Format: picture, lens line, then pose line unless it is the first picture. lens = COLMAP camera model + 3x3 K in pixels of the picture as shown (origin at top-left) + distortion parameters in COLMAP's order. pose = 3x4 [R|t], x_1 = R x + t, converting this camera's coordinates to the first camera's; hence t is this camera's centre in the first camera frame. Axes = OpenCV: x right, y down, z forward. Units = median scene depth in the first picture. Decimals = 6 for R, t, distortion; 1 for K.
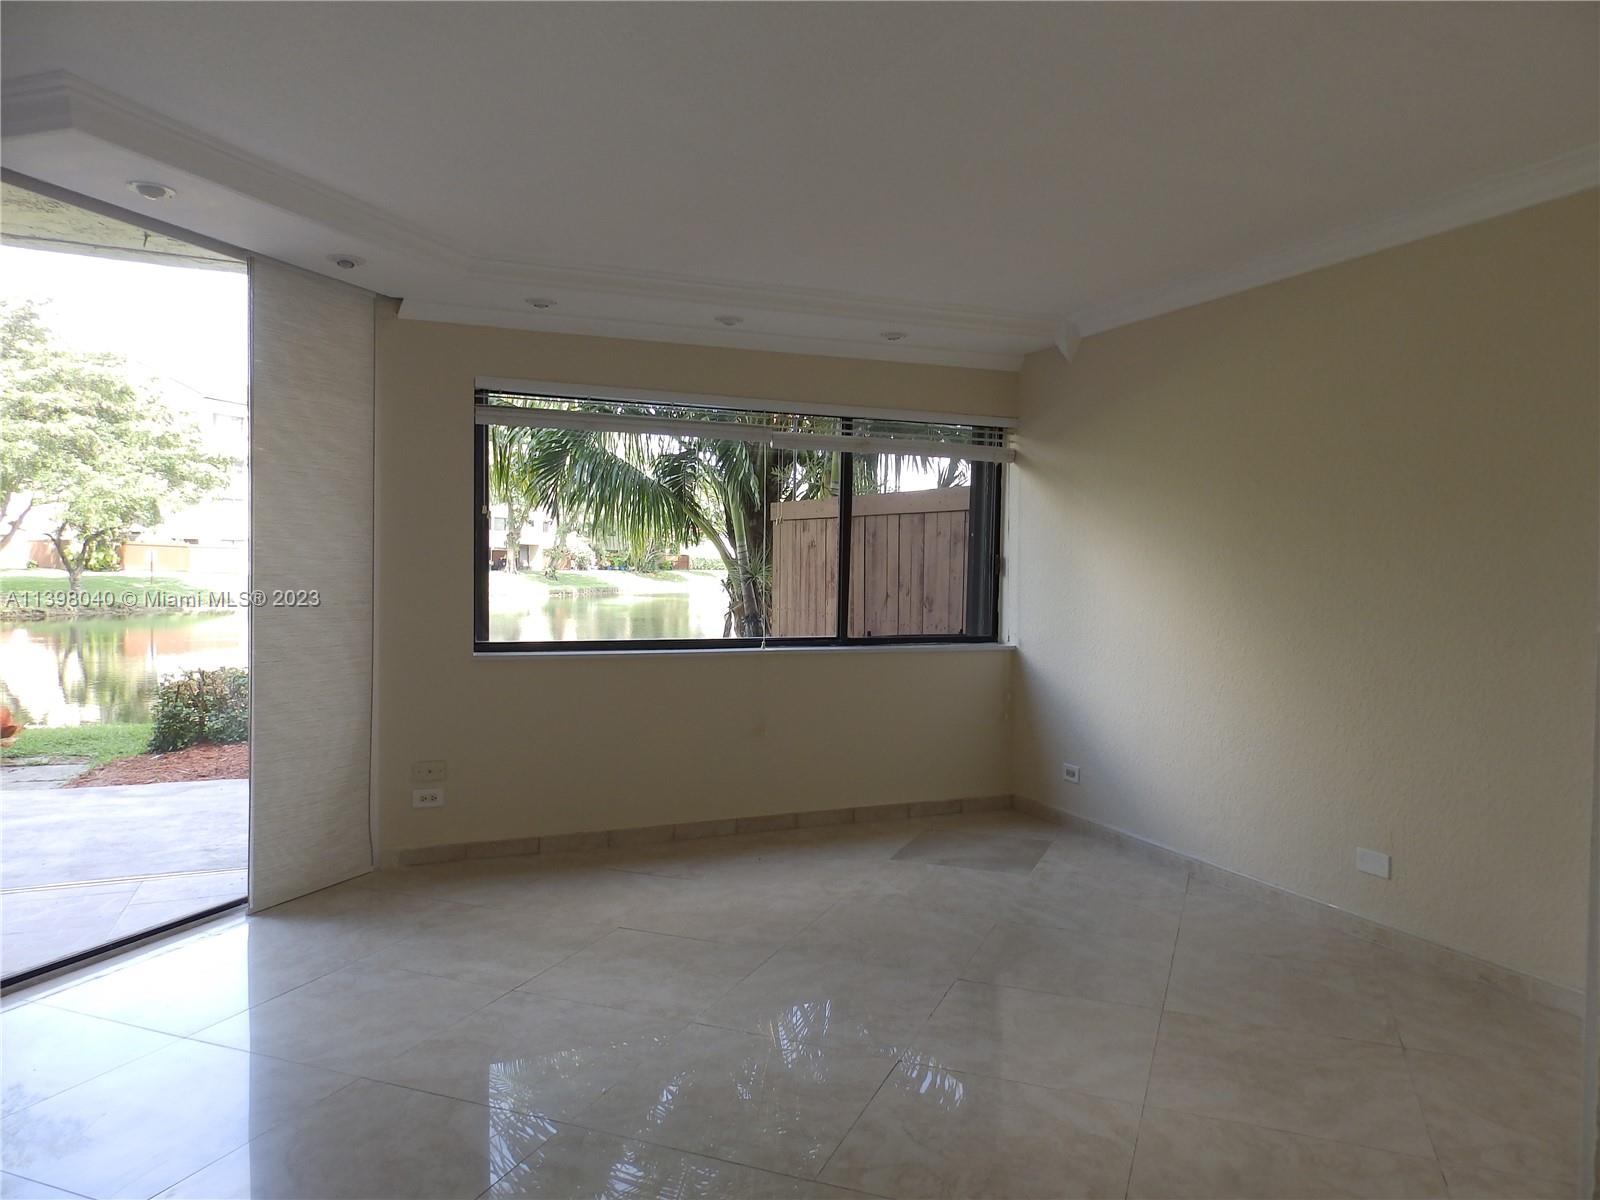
lens RADIAL K [[1109.7, 0, 795.5], [0, 1109.7, 605.5], [0, 0, 1]] dist [0.026353, -0.002954]
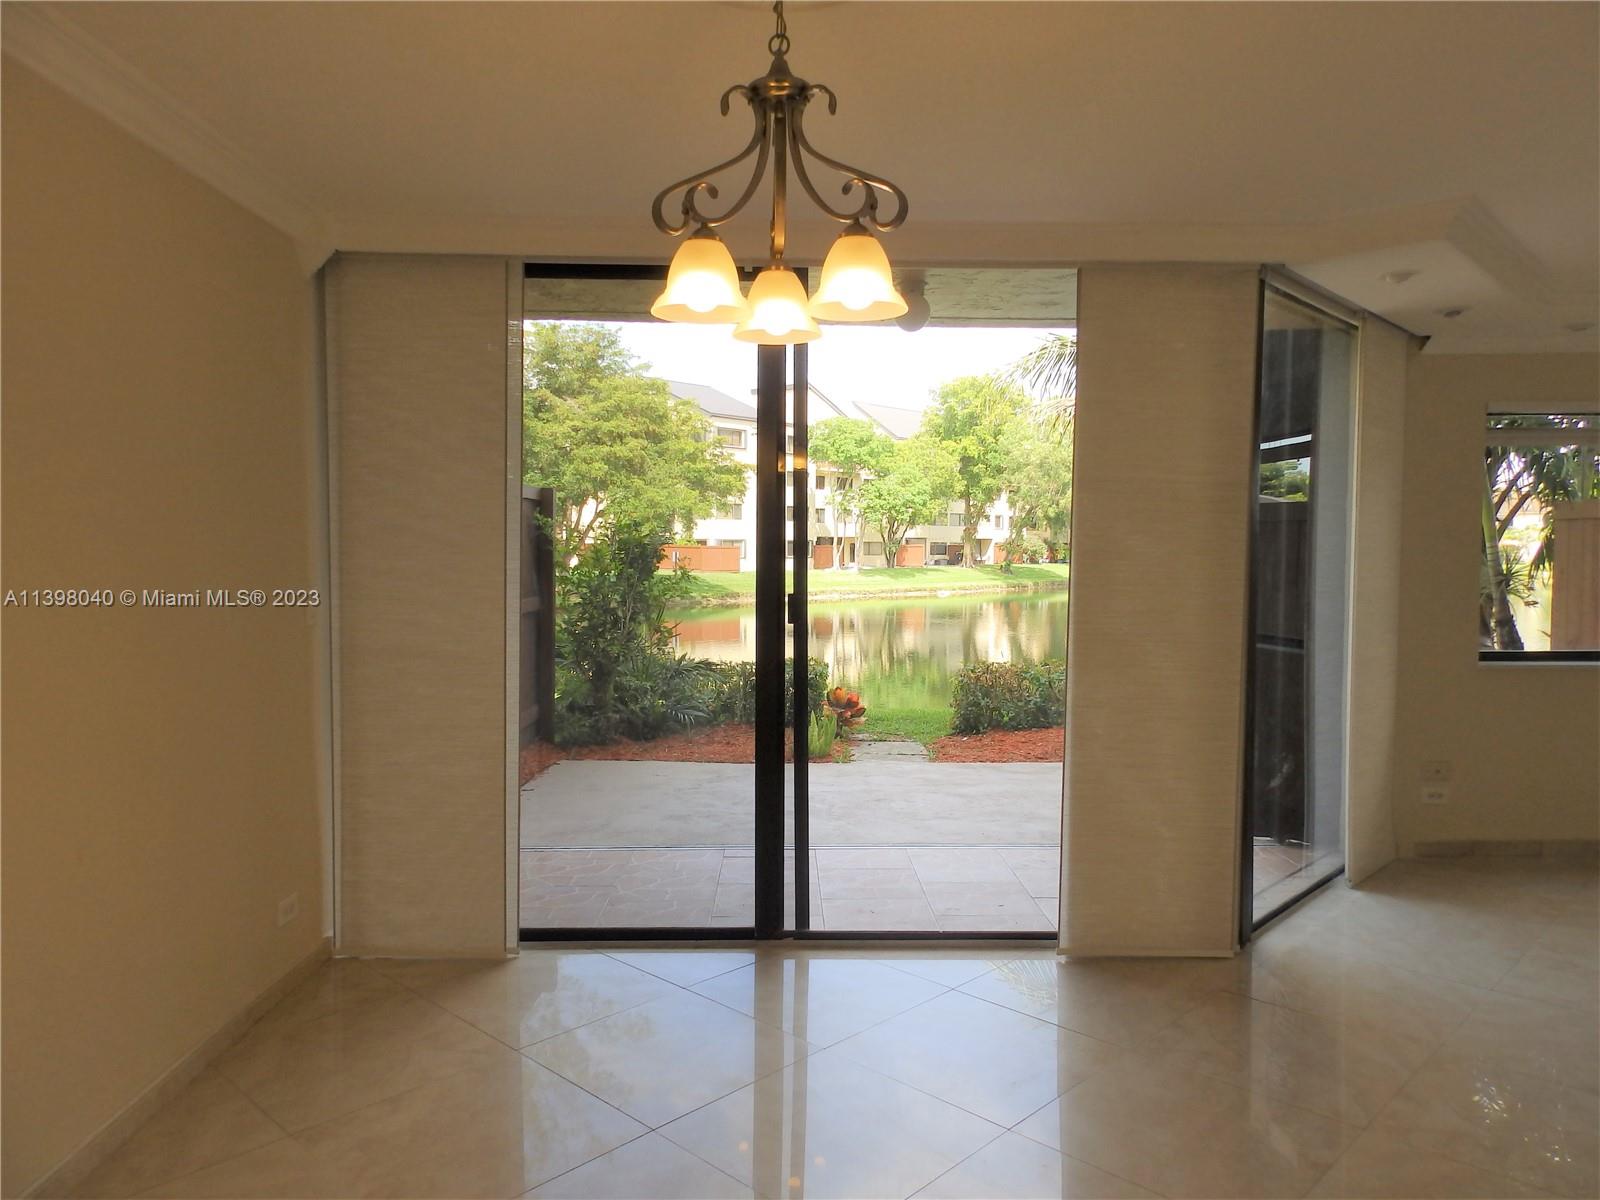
lens RADIAL K [[1110.3, 0, 798.6], [0, 1110.3, 604.4], [0, 0, 1]] dist [0.029279, 0.003965]
pose [[0.931510, 0.001332, -0.363714, -0.052625], [0.000896, 0.999982, 0.005957, -0.002097], [0.363715, -0.005875, 0.931492, -0.025063]]
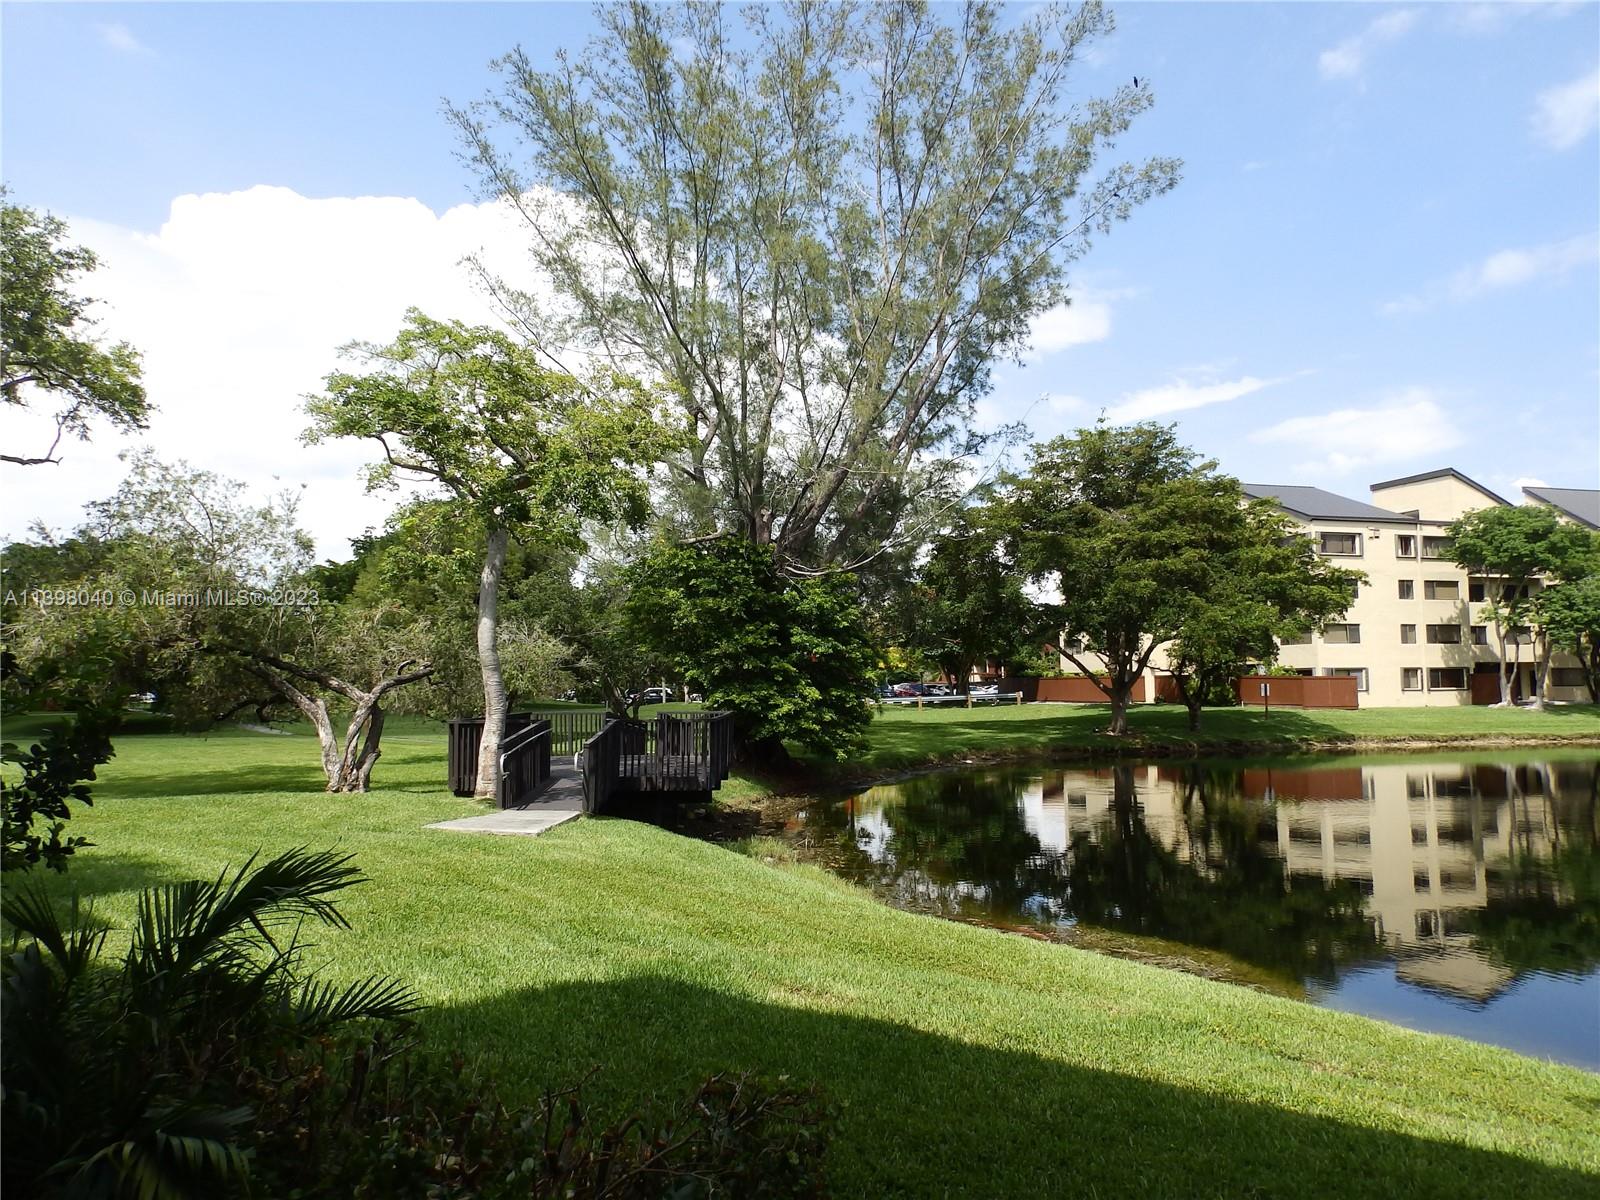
lens RADIAL K [[1110.3, 0, 798.6], [0, 1110.3, 604.4], [0, 0, 1]] dist [0.029279, 0.003965]
pose [[0.608942, -0.082544, -0.788908, -0.080981], [-0.010052, 0.993688, -0.111729, -0.008015], [0.793151, 0.075966, 0.604268, 0.137488]]
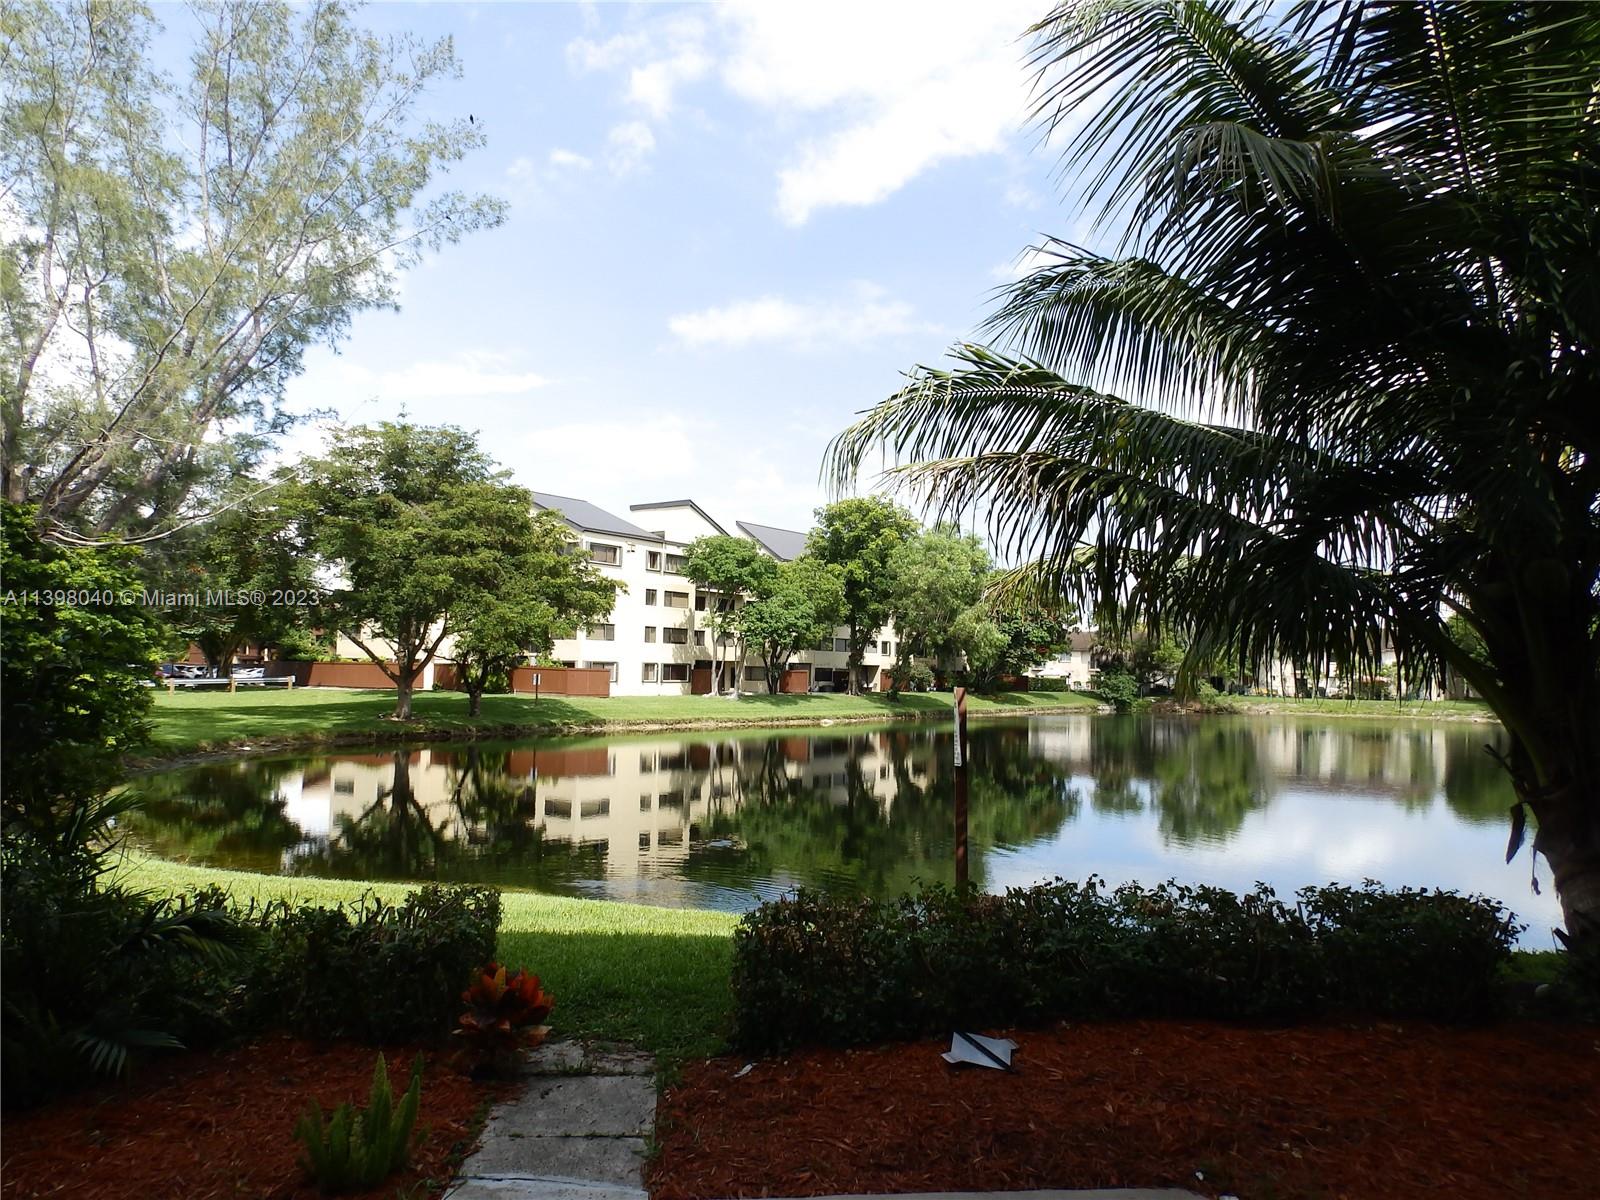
lens RADIAL K [[1110.3, 0, 798.6], [0, 1110.3, 604.4], [0, 0, 1]] dist [0.029279, 0.003965]
pose [[0.962405, -0.018554, -0.270986, -0.064221], [-0.010681, 0.994308, -0.106011, -0.007277], [0.271410, 0.104920, 0.956728, 0.067677]]
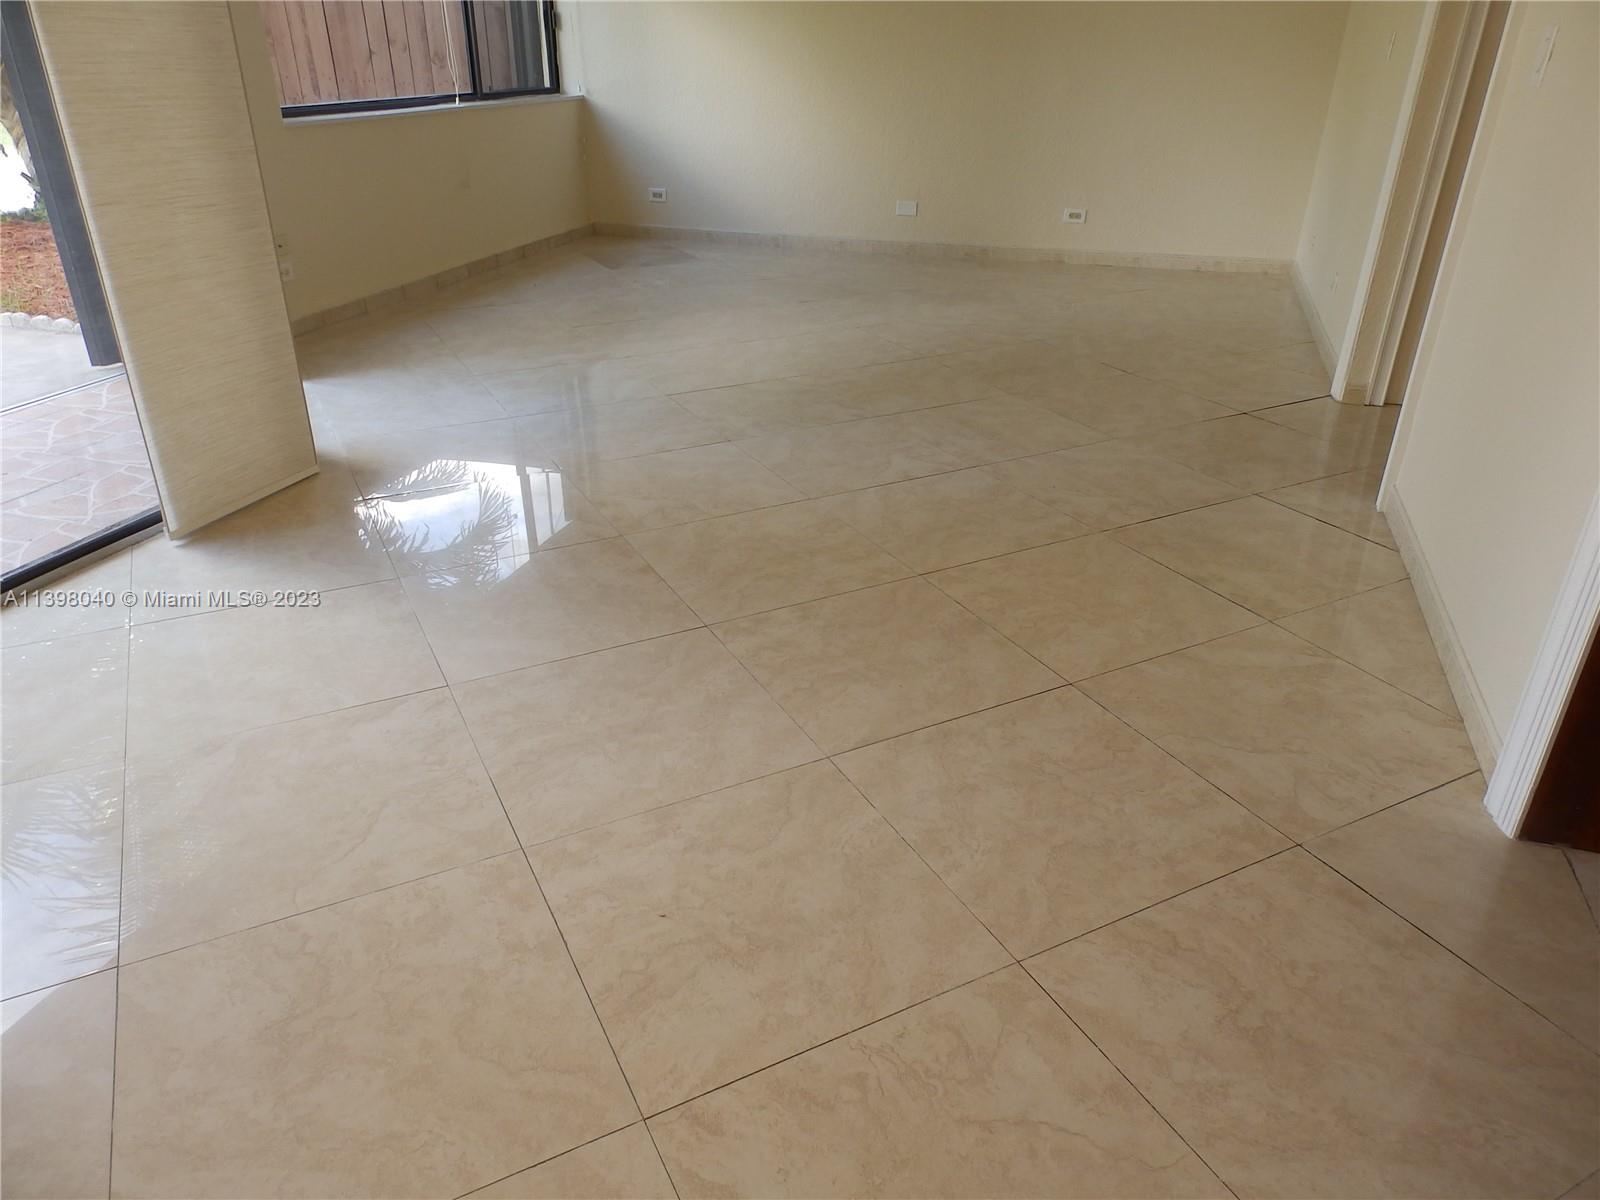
lens RADIAL K [[1110.3, 0, 798.6], [0, 1110.3, 604.4], [0, 0, 1]] dist [0.029279, 0.003965]
pose [[0.647819, -0.356163, 0.673408, -0.086464], [0.032766, 0.896186, 0.442468, 0.000266], [-0.761089, -0.264574, 0.592236, -0.007973]]
